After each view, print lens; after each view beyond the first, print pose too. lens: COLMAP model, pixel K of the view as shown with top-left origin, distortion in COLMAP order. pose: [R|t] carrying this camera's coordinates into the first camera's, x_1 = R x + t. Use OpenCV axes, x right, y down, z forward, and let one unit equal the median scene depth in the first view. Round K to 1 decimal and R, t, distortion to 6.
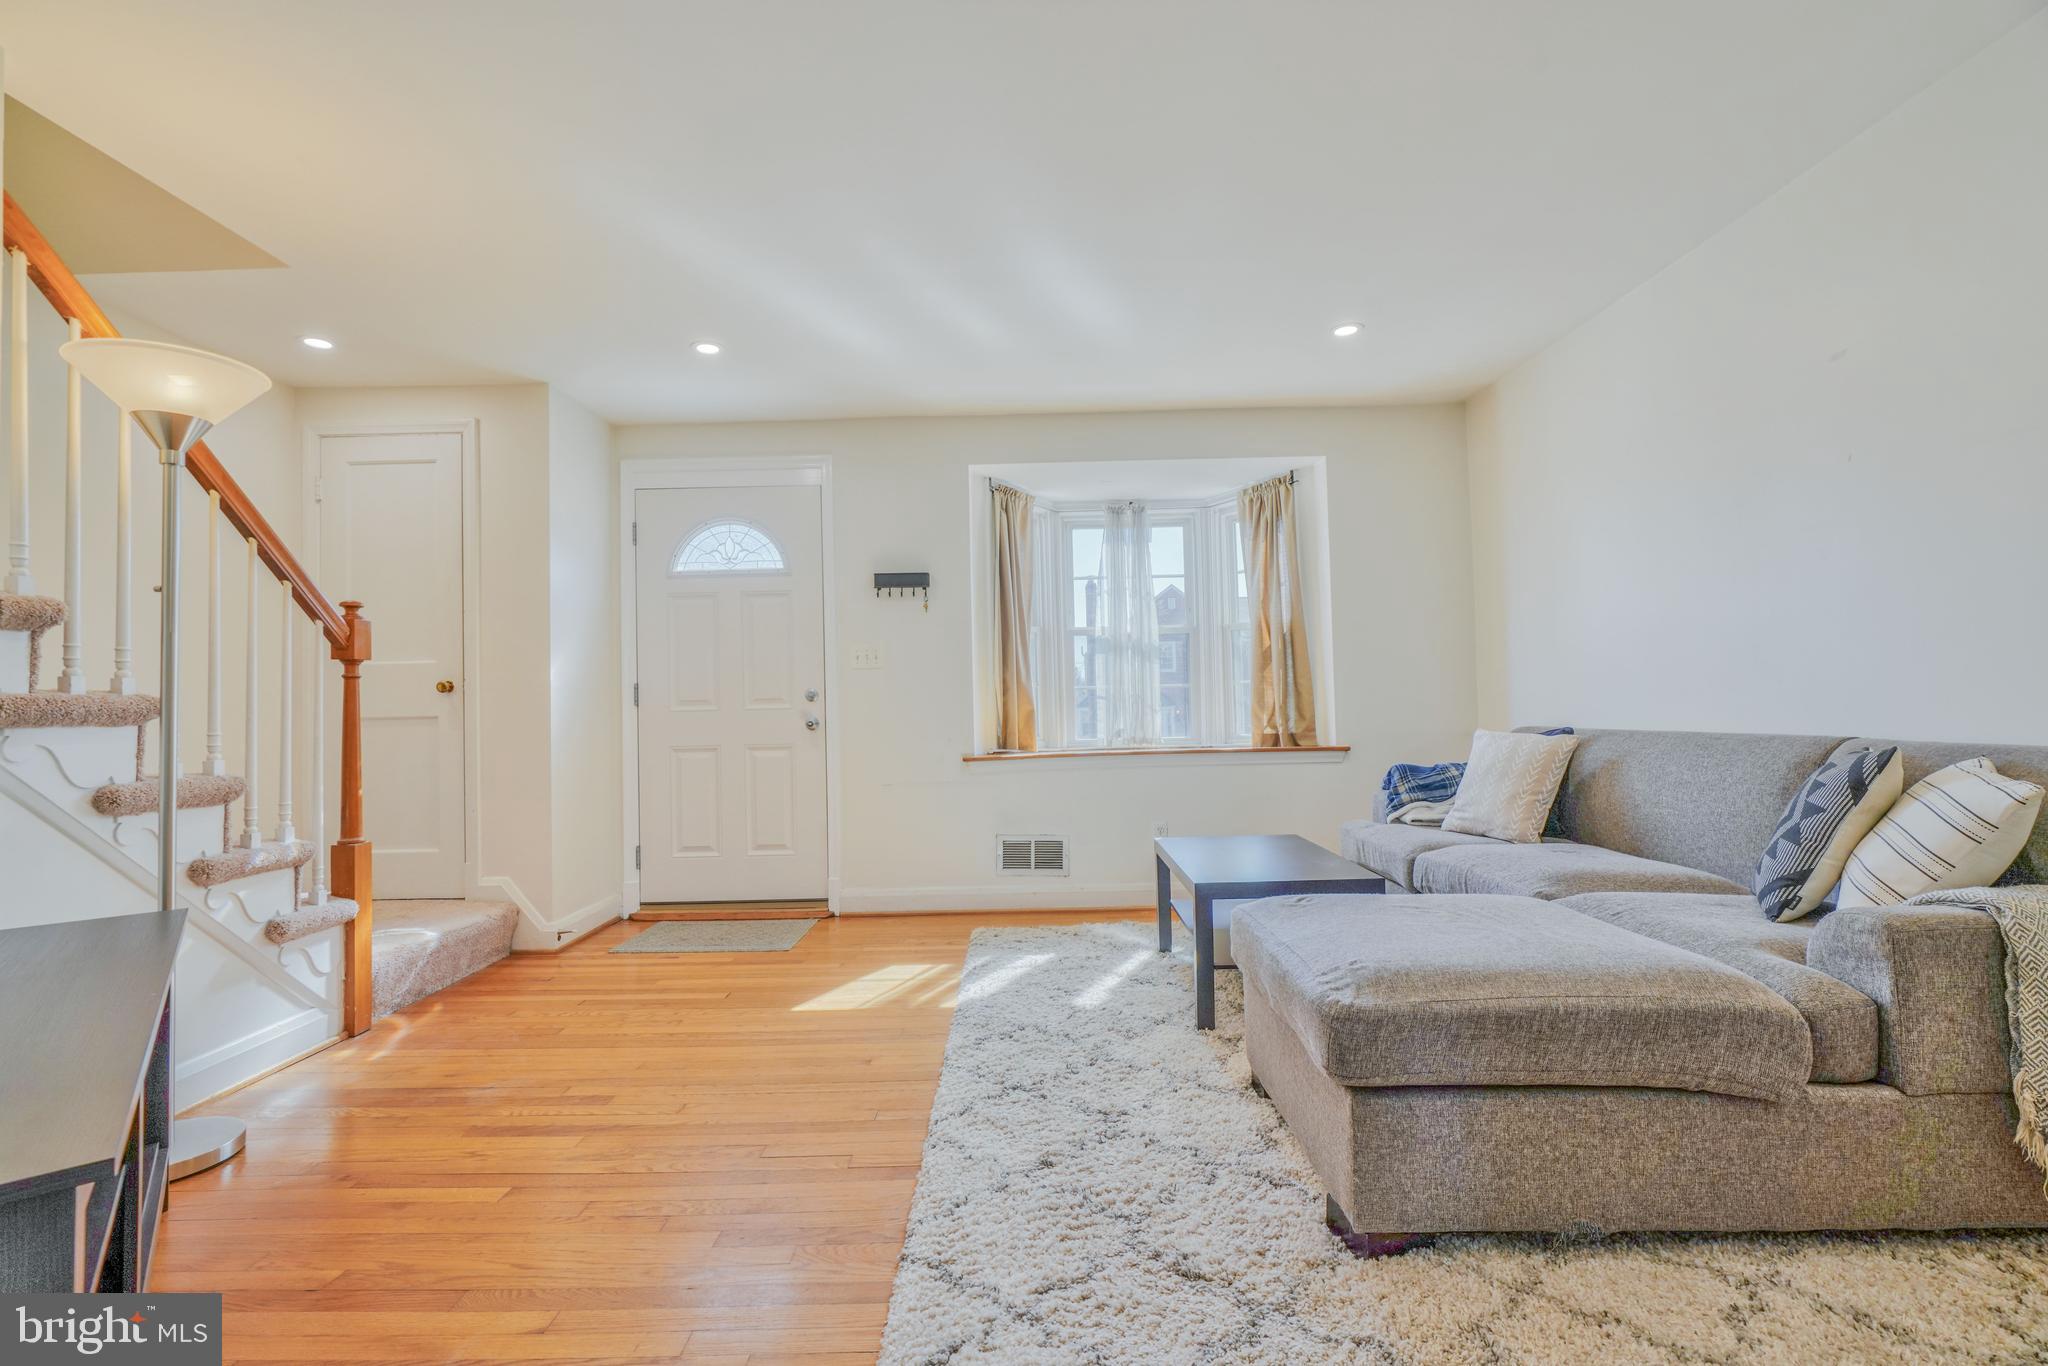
lens RADIAL K [[905.0, 0, 1017.3], [0, 905.0, 679.9], [0, 0, 1]] dist [-0.002692, 0.000457]
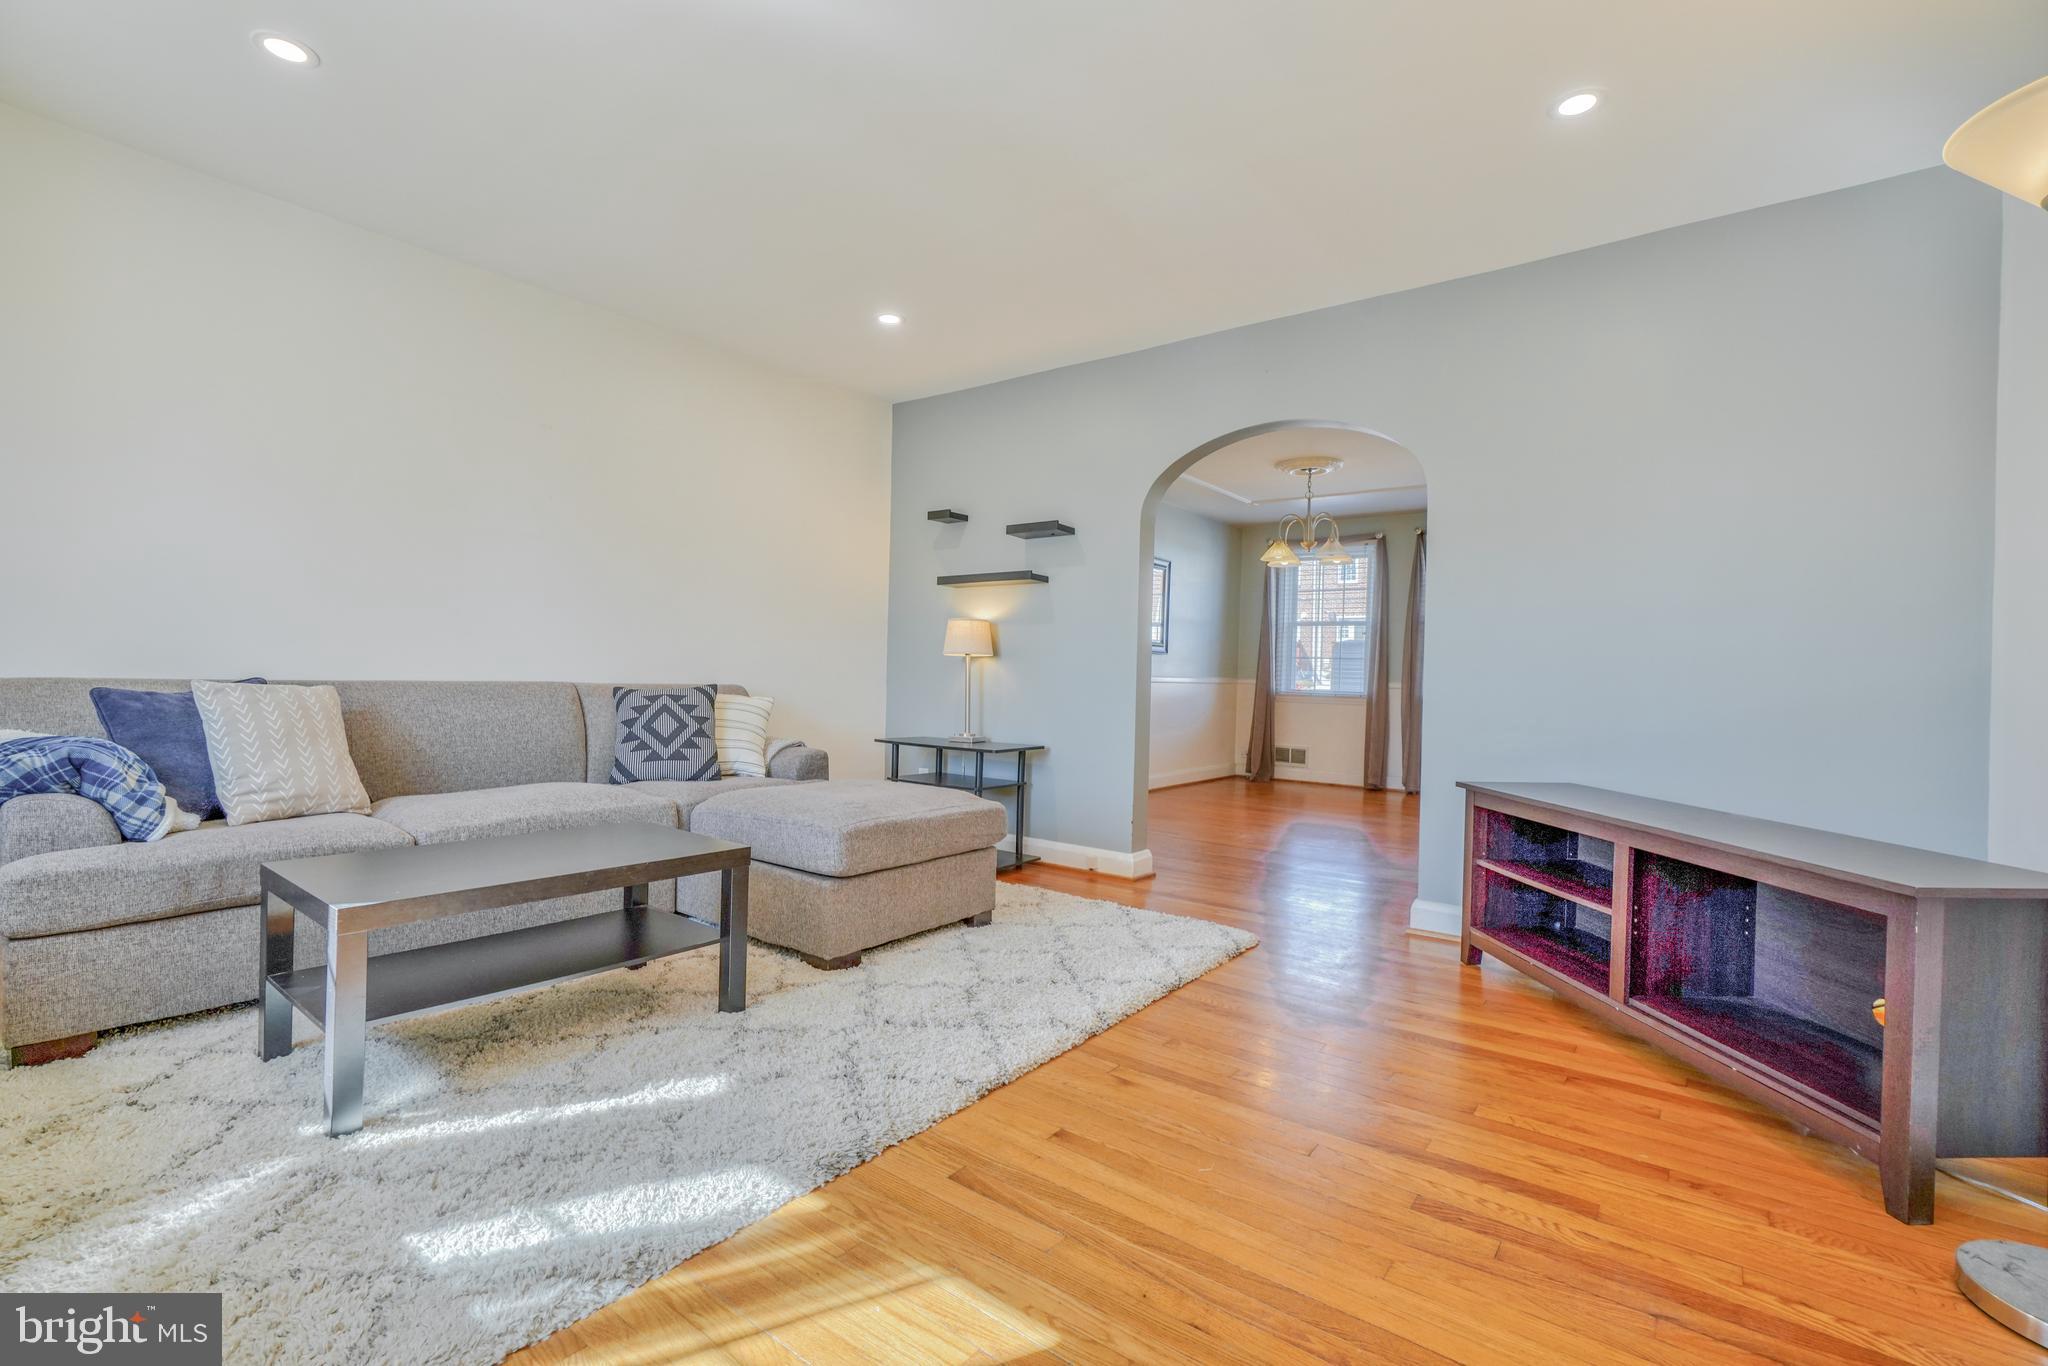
lens RADIAL K [[905.0, 0, 1017.3], [0, 905.0, 679.9], [0, 0, 1]] dist [-0.002692, 0.000457]
pose [[-0.797750, 0.007177, 0.602945, -0.612222], [-0.023063, 0.998834, -0.042404, 0.100436], [-0.602547, -0.047734, -0.796655, 1.707837]]
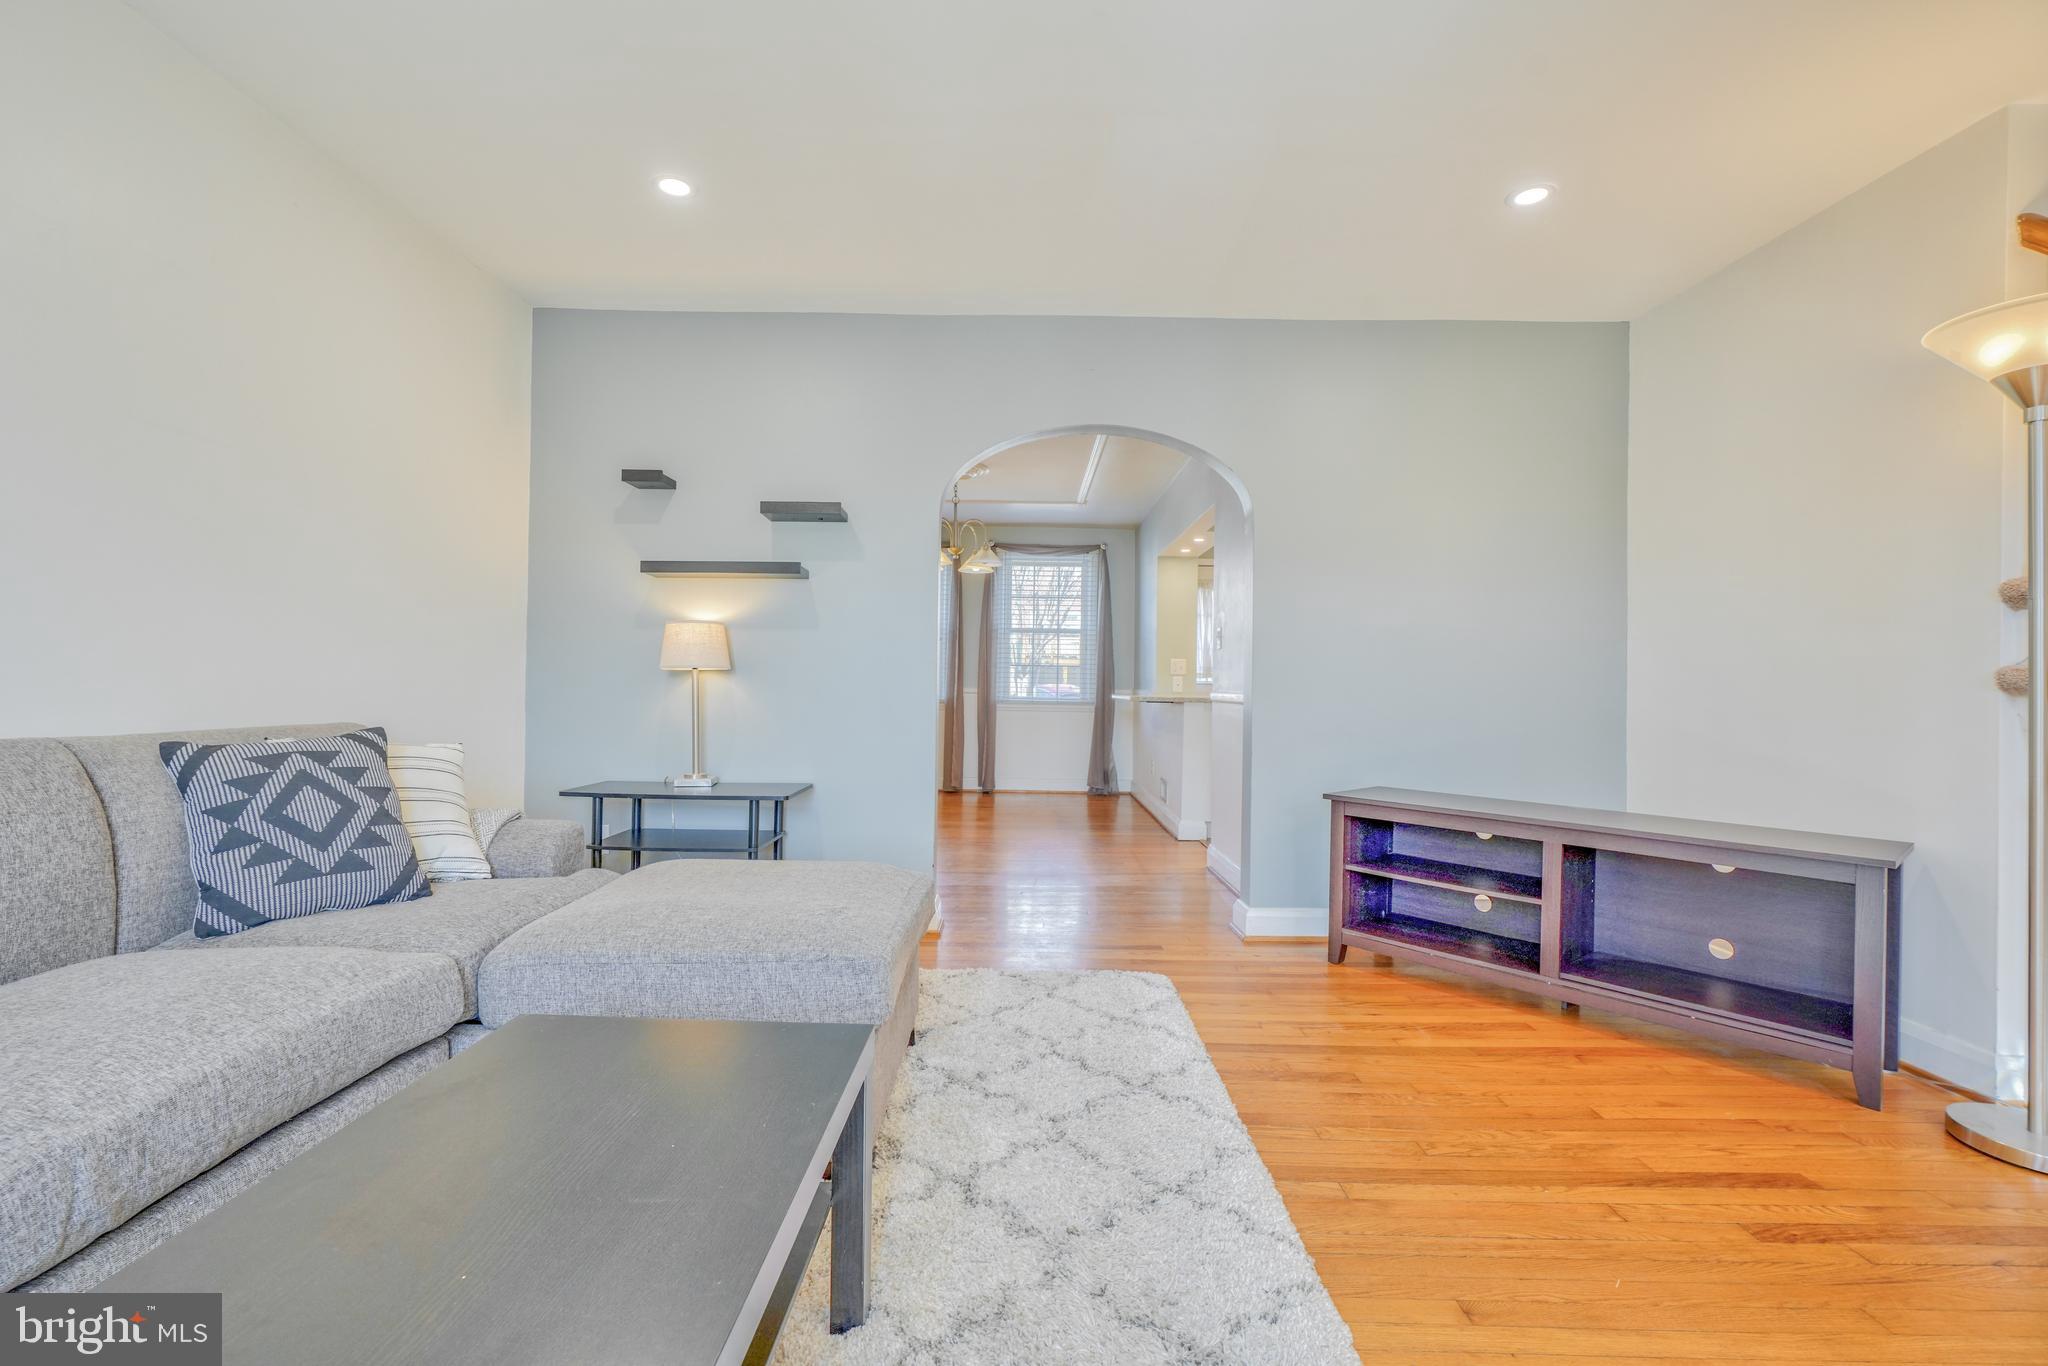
lens RADIAL K [[905.0, 0, 1017.3], [0, 905.0, 679.9], [0, 0, 1]] dist [-0.002692, 0.000457]
pose [[-0.999858, 0.016870, 0.000118, 0.108070], [0.016850, 0.998997, -0.041496, 0.054868], [-0.000818, -0.041488, -0.999139, 1.672759]]
